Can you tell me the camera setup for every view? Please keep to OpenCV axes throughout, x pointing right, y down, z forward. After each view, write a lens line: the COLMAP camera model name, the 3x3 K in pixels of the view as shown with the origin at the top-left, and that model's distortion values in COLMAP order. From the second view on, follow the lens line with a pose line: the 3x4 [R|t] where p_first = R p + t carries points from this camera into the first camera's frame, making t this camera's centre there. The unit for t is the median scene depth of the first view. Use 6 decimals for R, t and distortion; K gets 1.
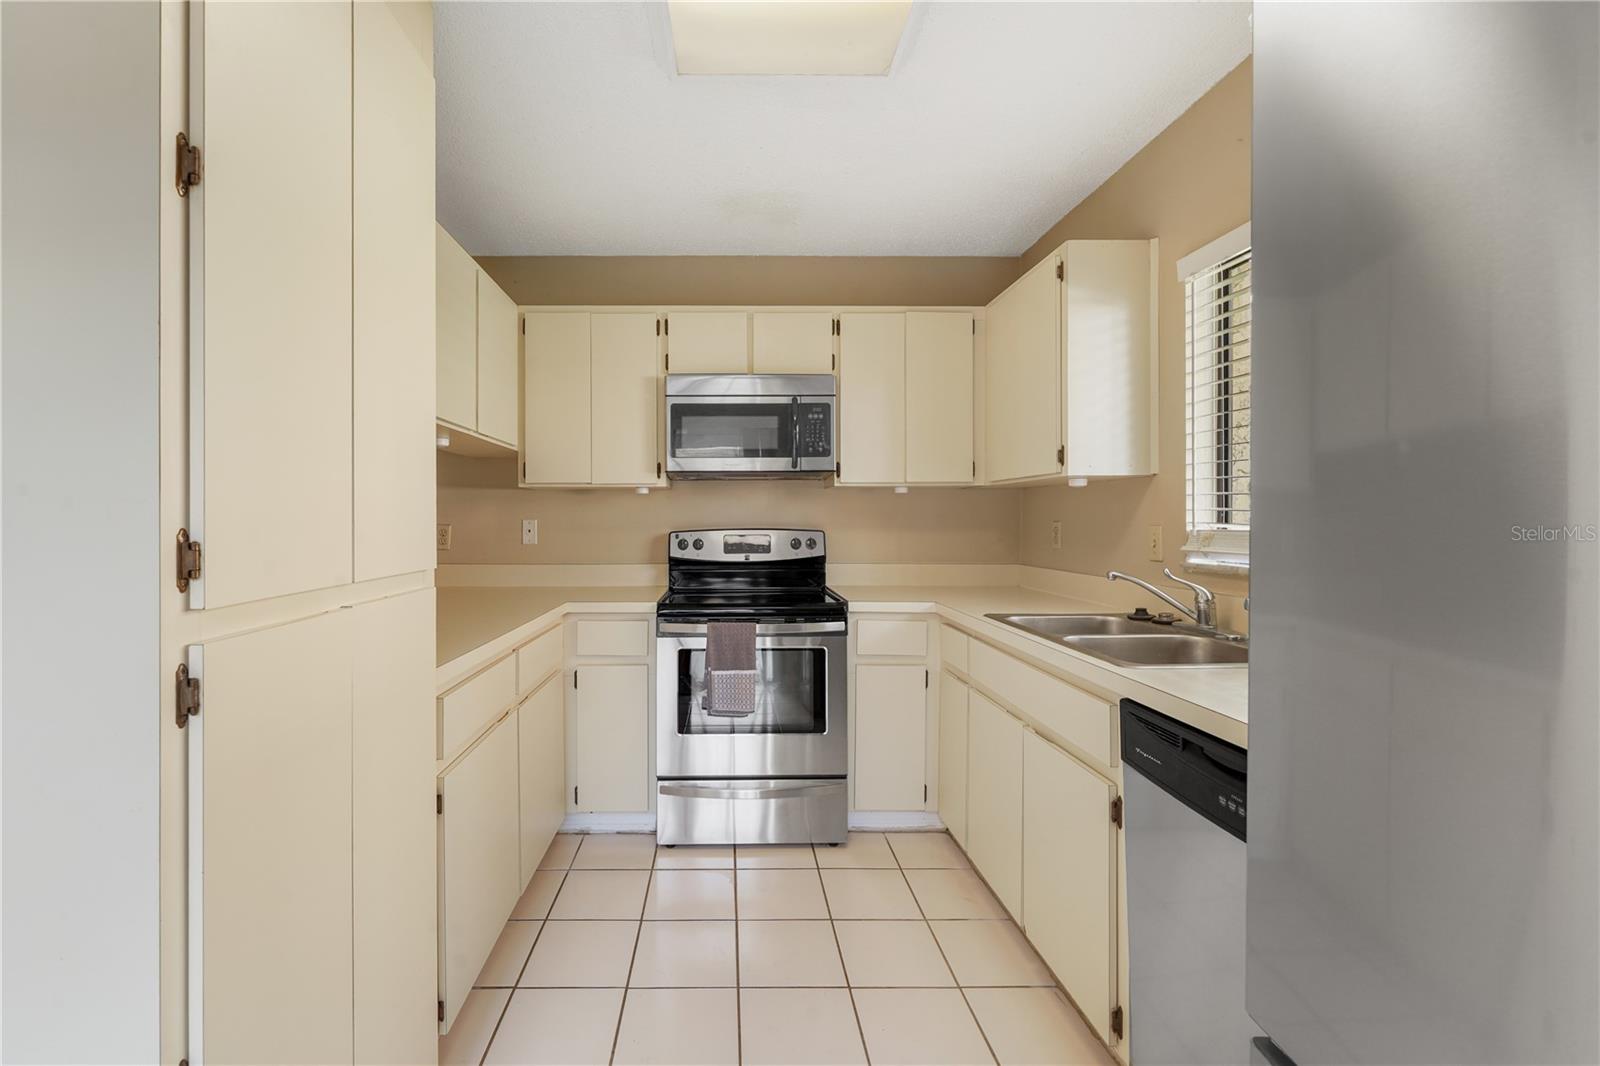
lens RADIAL K [[692.2, 0, 800.1], [0, 692.2, 537.1], [0, 0, 1]] dist [-0.002165, -0.000060]
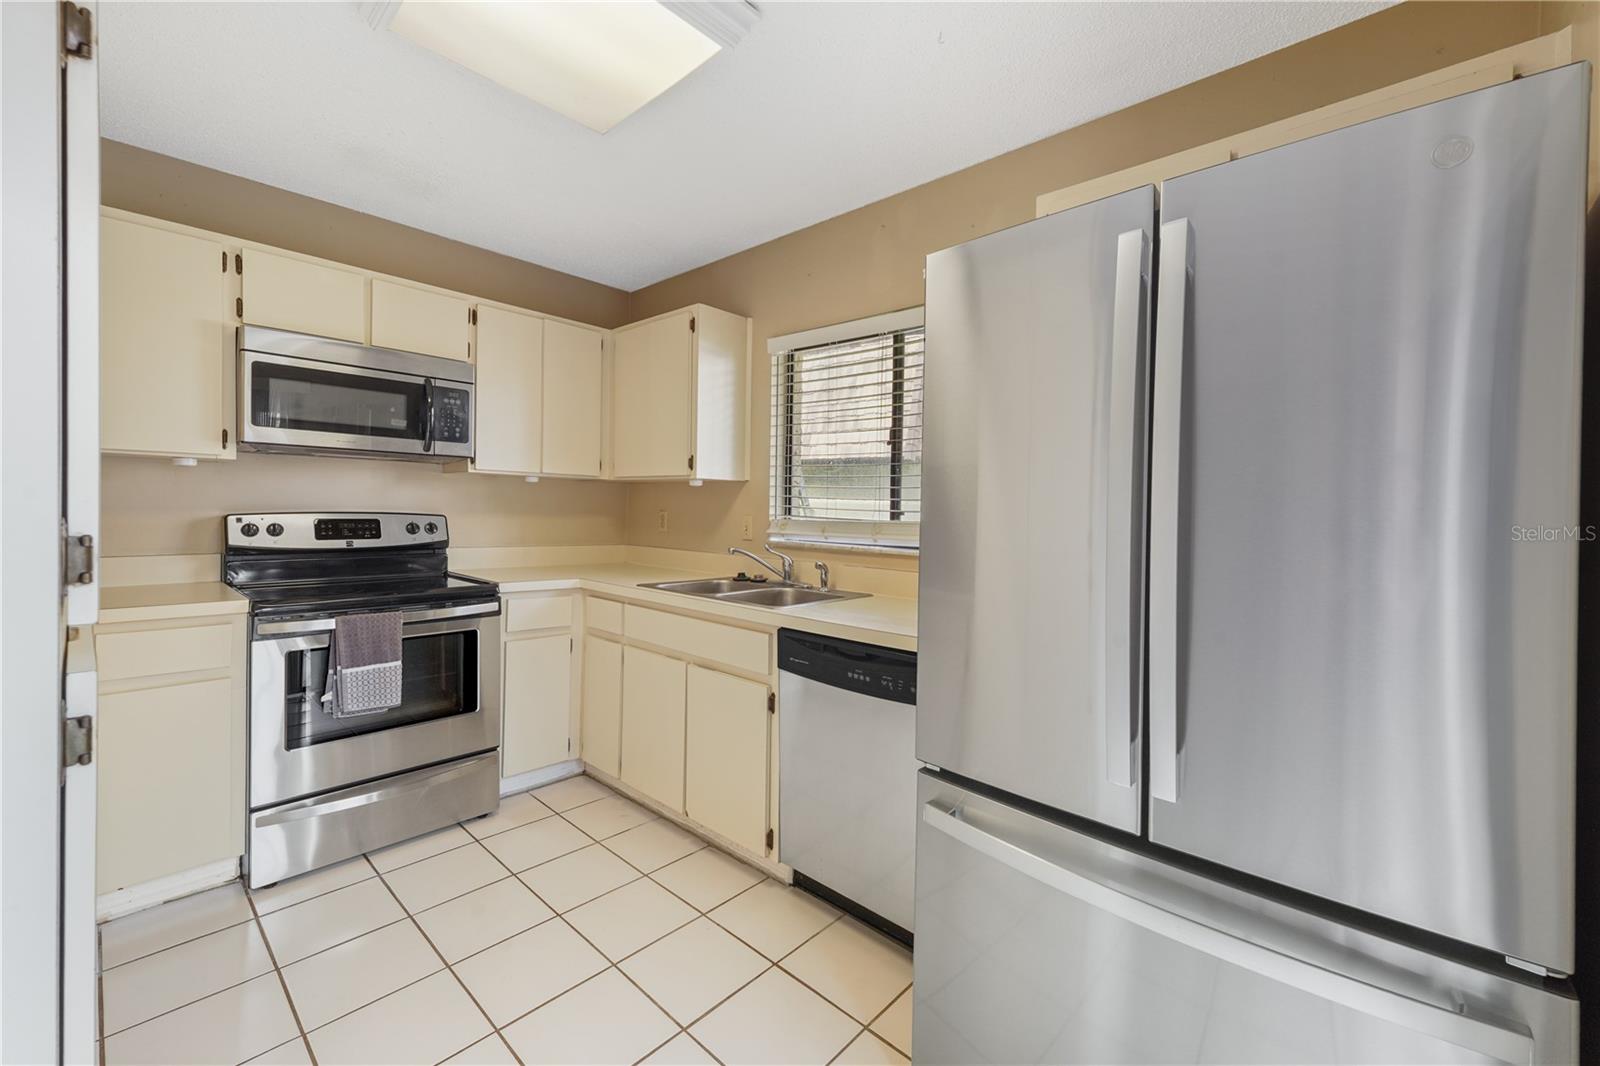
lens RADIAL K [[657.6, 0, 800.0], [0, 657.6, 533.0], [0, 0, 1]] dist [-0.000444, 0.000013]
pose [[0.680628, -0.009079, 0.732573, -0.342757], [-0.006173, 0.999817, 0.018126, -0.004821], [-0.732603, -0.016859, 0.680447, -0.020186]]
